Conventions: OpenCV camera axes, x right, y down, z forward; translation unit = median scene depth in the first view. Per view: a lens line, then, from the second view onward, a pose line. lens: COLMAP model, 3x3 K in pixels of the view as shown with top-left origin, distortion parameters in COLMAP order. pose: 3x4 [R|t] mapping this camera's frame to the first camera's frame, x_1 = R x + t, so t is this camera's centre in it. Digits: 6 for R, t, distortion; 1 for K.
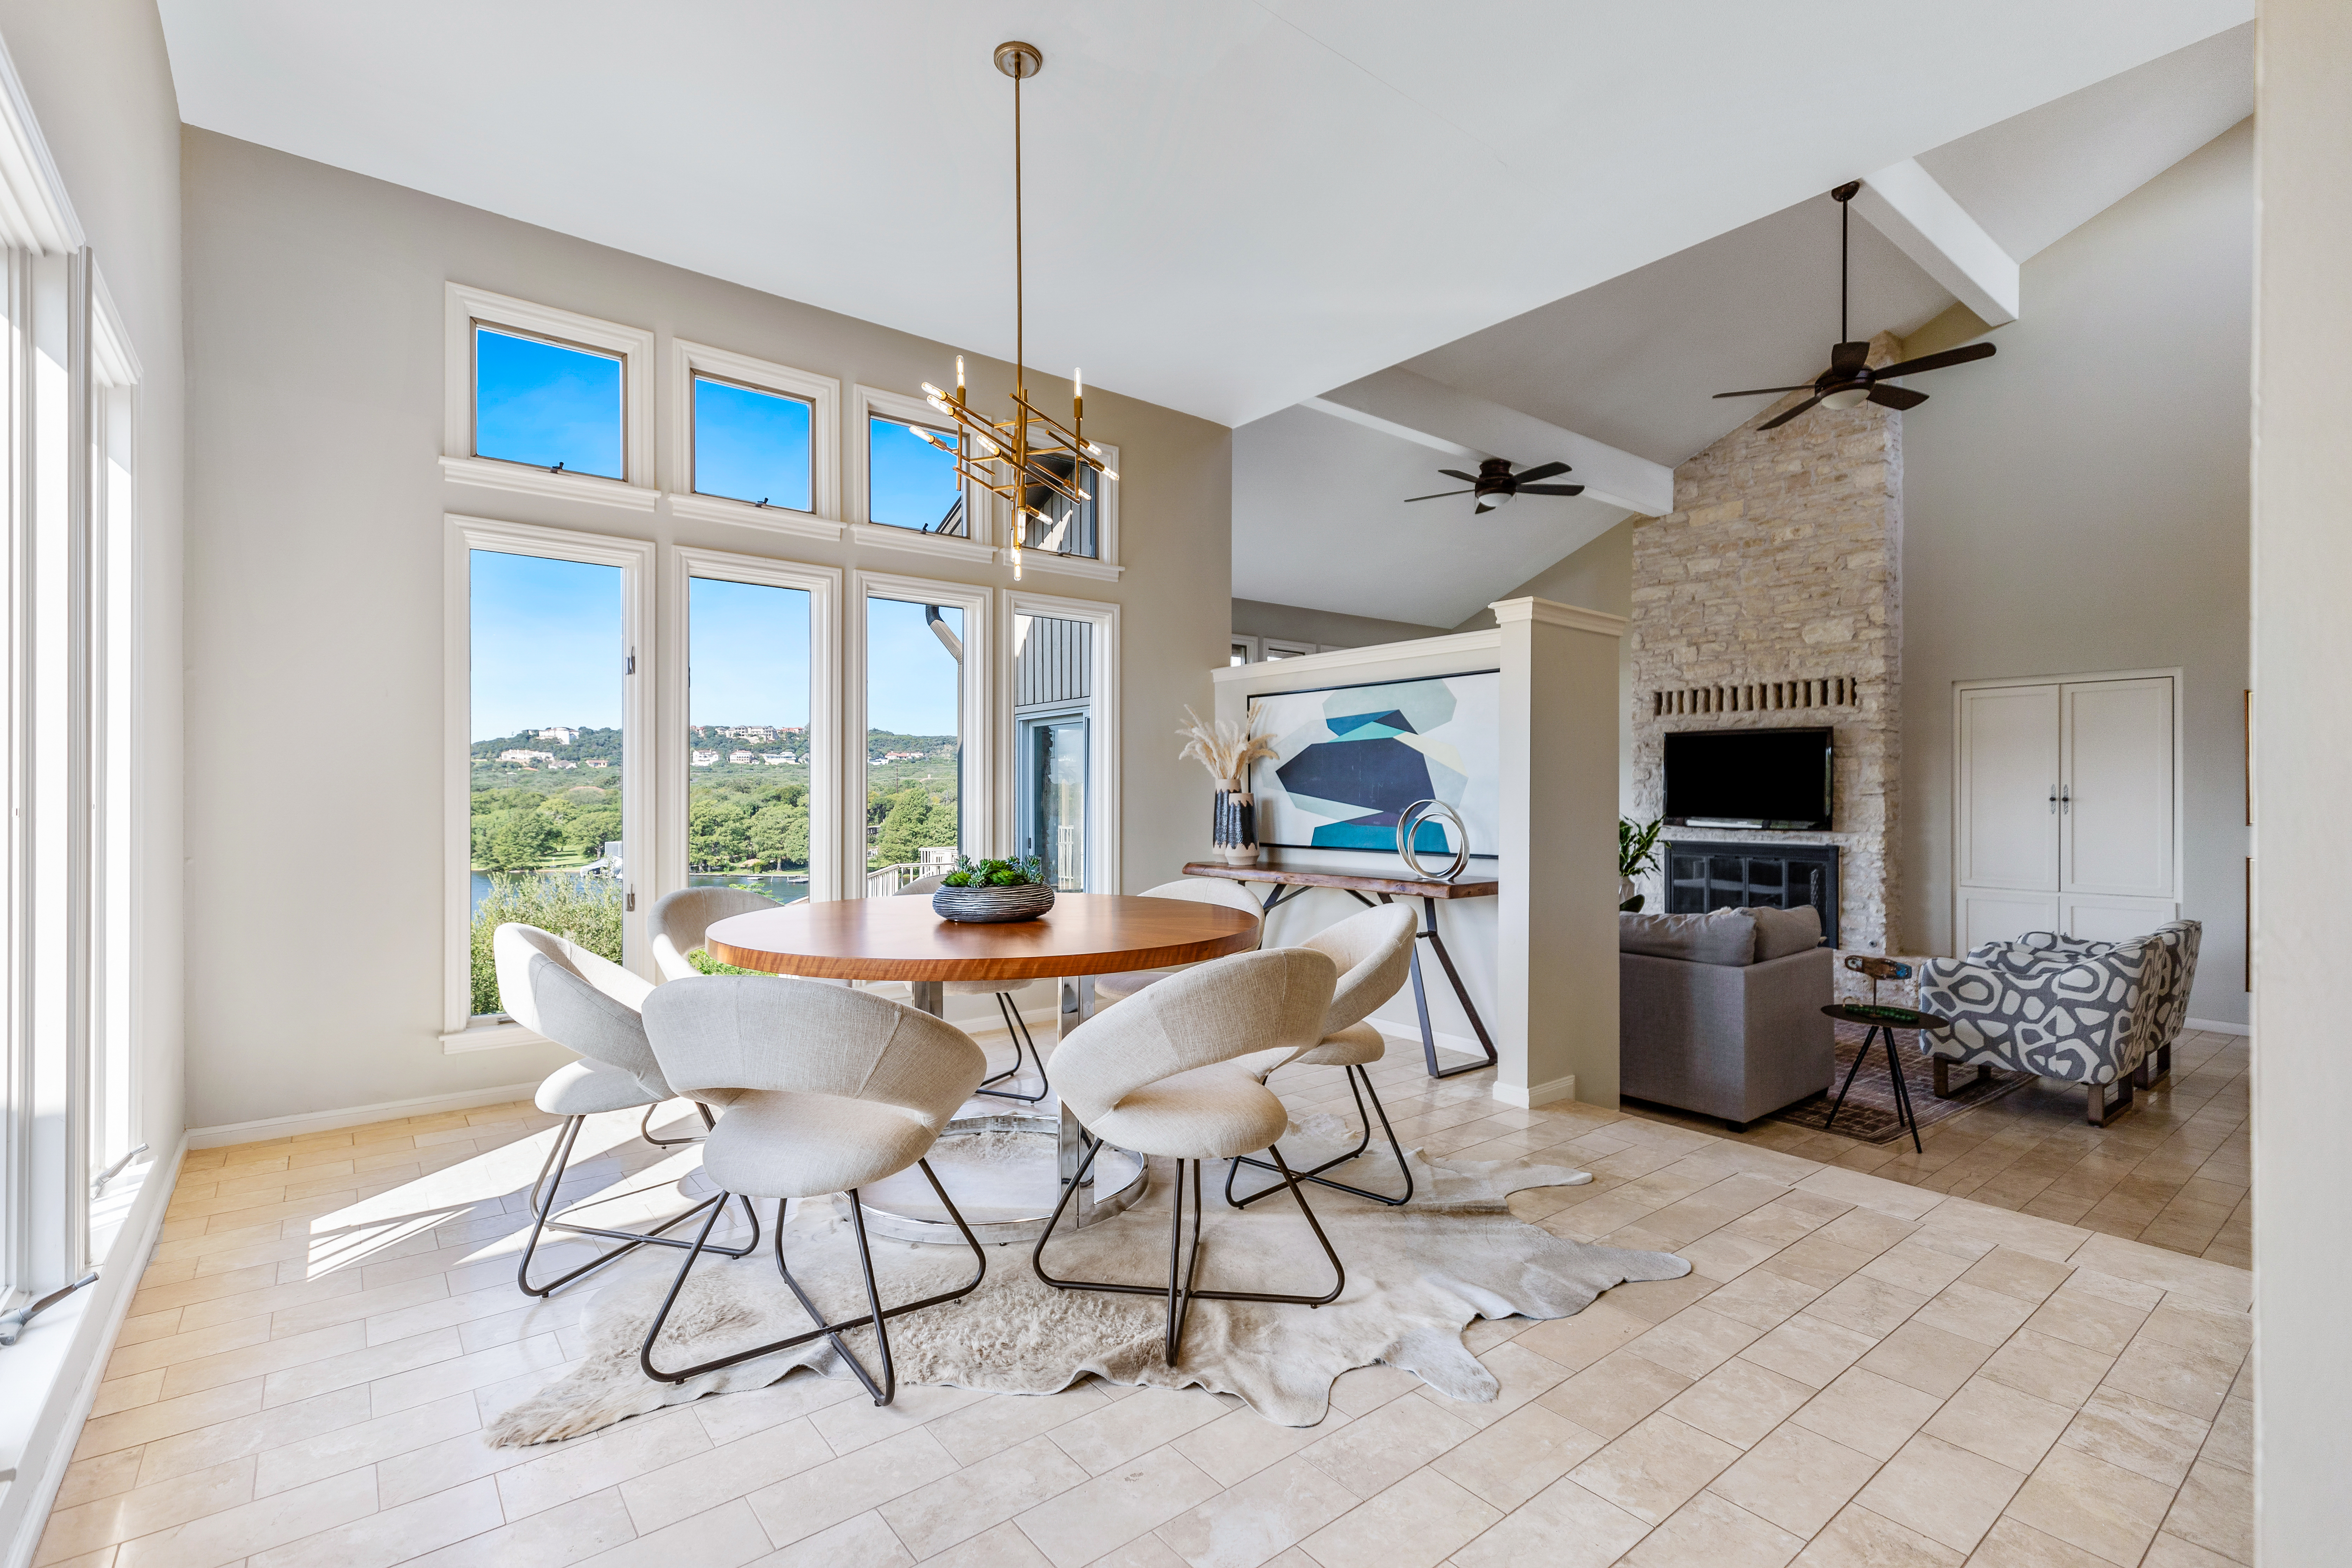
lens RADIAL K [[1063.7, 0, 1176.9], [0, 1063.7, 795.5], [0, 0, 1]] dist [0.007091, -0.000563]
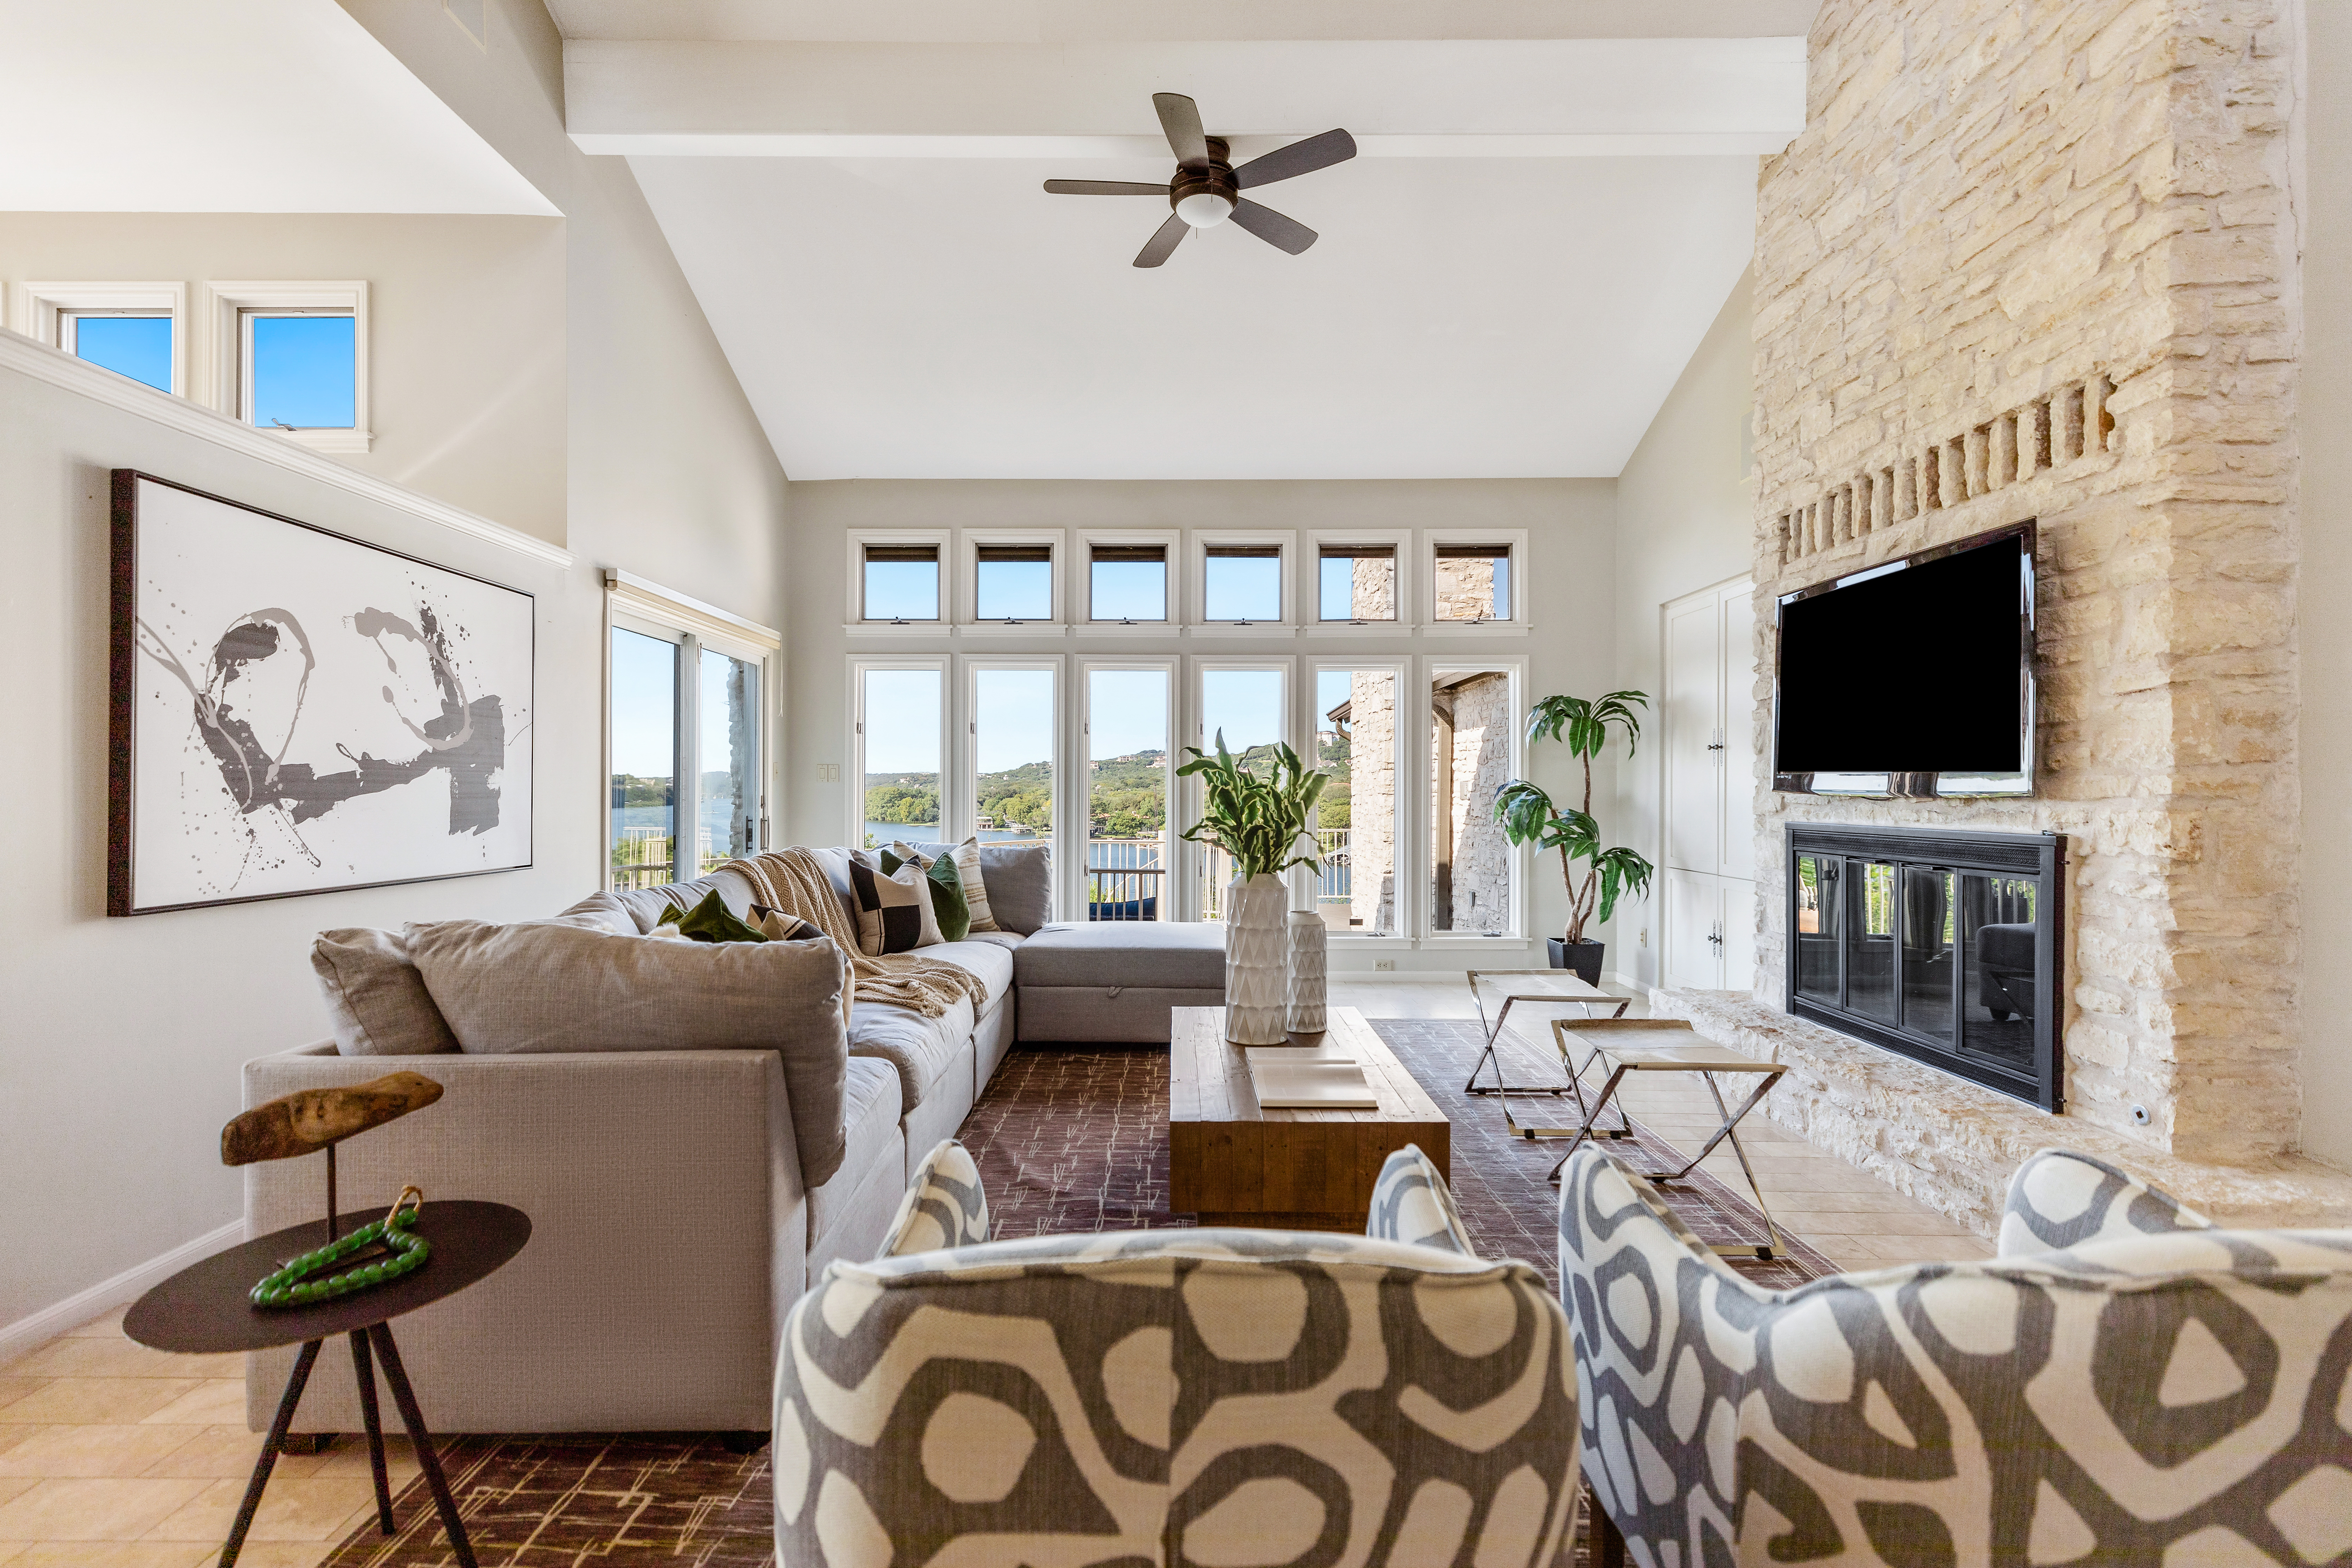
lens RADIAL K [[1063.7, 0, 1168.1], [0, 1063.7, 785.7], [0, 0, 1]] dist [0.007091, -0.000563]
pose [[0.780847, -0.001022, -0.624721, 0.603489], [-0.001010, 0.999995, -0.002898, 0.030606], [0.624721, 0.002894, 0.780843, 0.508290]]
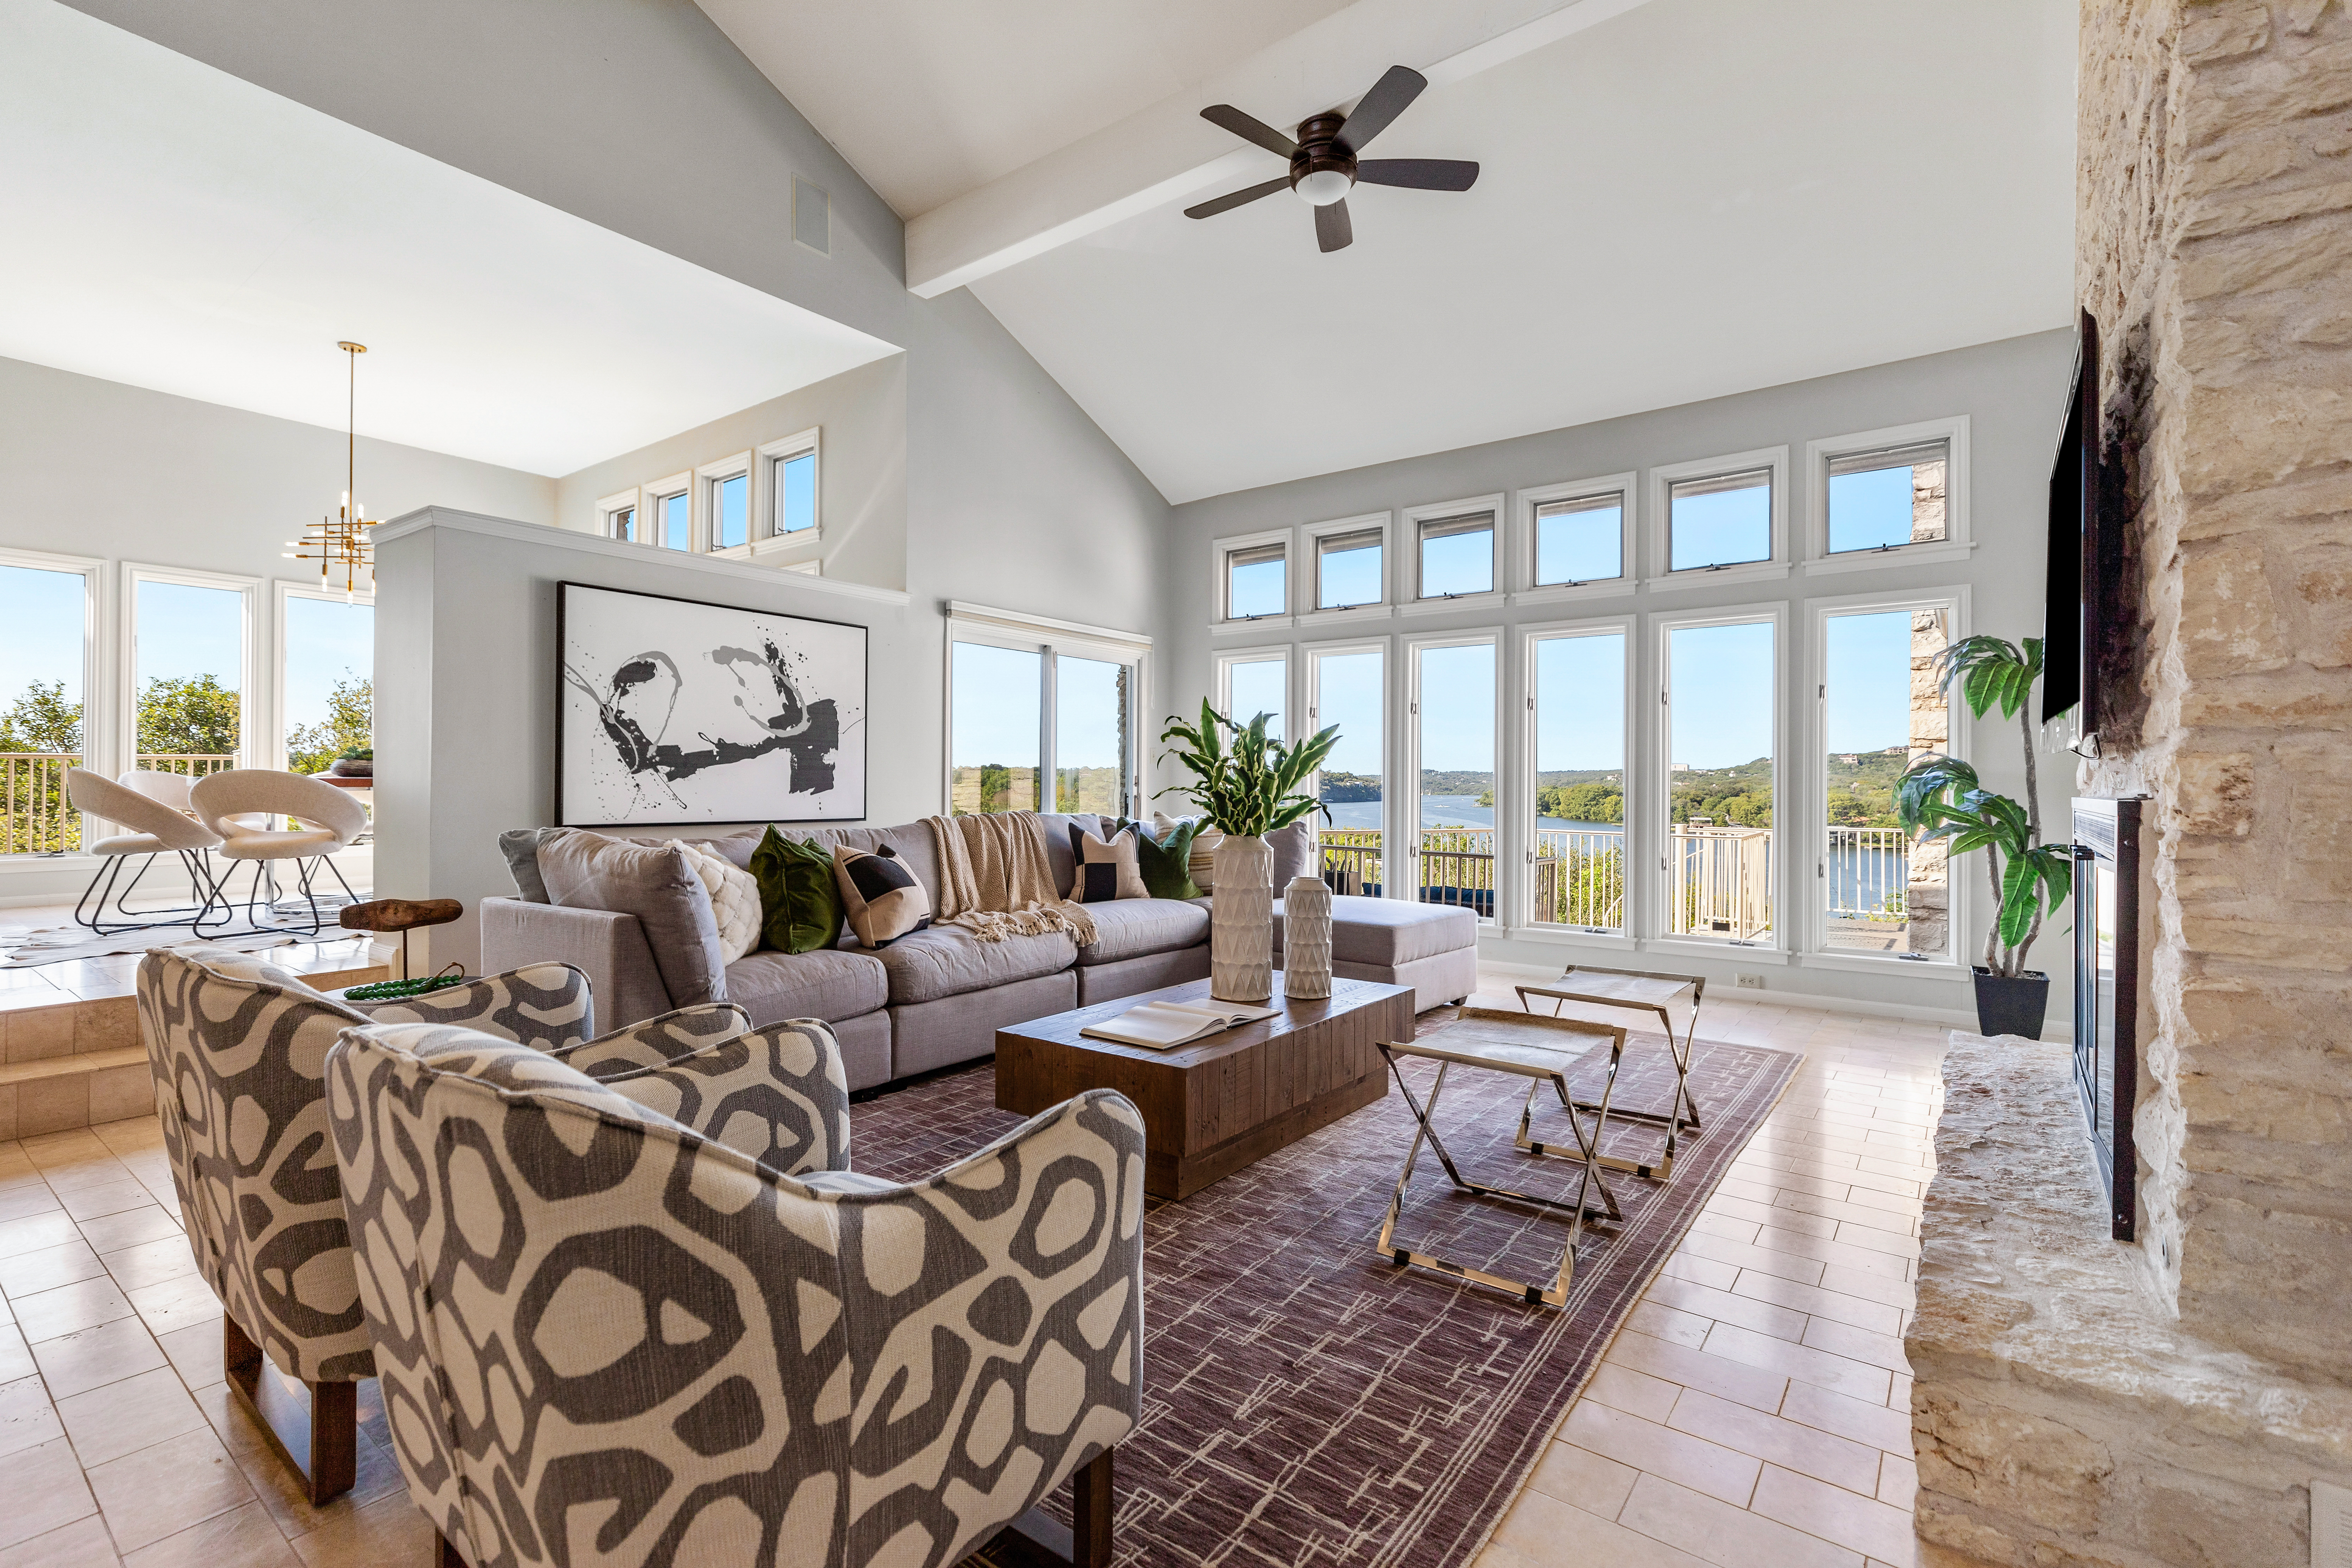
lens RADIAL K [[1063.7, 0, 1144.3], [0, 1063.7, 775.0], [0, 0, 1]] dist [0.007091, -0.000563]
pose [[0.241914, -0.007585, -0.970268, 0.786340], [-0.003290, 0.999957, -0.008637, 0.043539], [0.970292, 0.005282, 0.241878, 0.721884]]
